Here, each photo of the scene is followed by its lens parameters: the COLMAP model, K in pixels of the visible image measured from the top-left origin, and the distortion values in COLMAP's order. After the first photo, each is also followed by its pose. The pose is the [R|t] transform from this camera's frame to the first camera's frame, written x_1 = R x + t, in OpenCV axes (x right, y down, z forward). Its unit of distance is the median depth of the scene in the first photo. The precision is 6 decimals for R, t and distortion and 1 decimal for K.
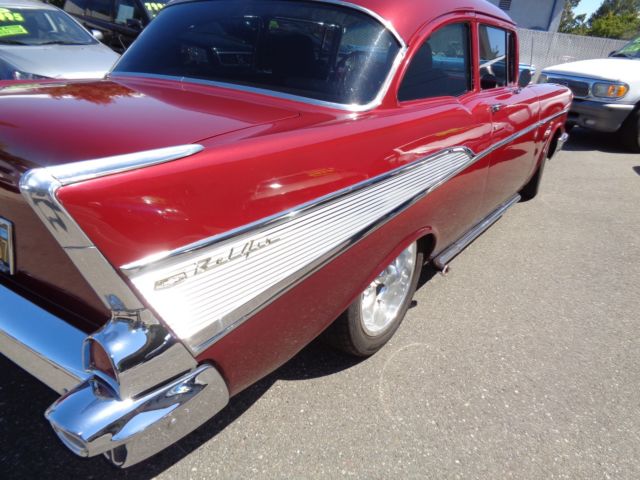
lens RADIAL K [[477.0, 0, 320.2], [0, 477.0, 236.9], [0, 0, 1]] dist [-0.005722, -0.001299]
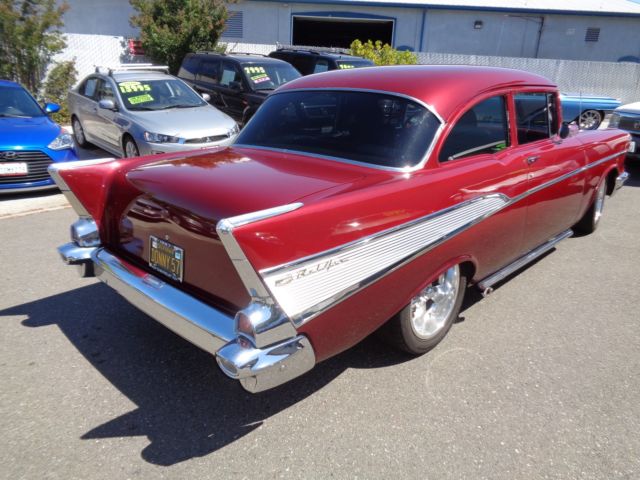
lens RADIAL K [[477.0, 0, 320.2], [0, 477.0, 236.9], [0, 0, 1]] dist [-0.005722, -0.001299]
pose [[0.985386, -0.000707, -0.170333, 0.053509], [-0.012084, 0.997182, -0.074047, 0.027822], [0.169906, 0.075023, 0.982600, -0.332427]]
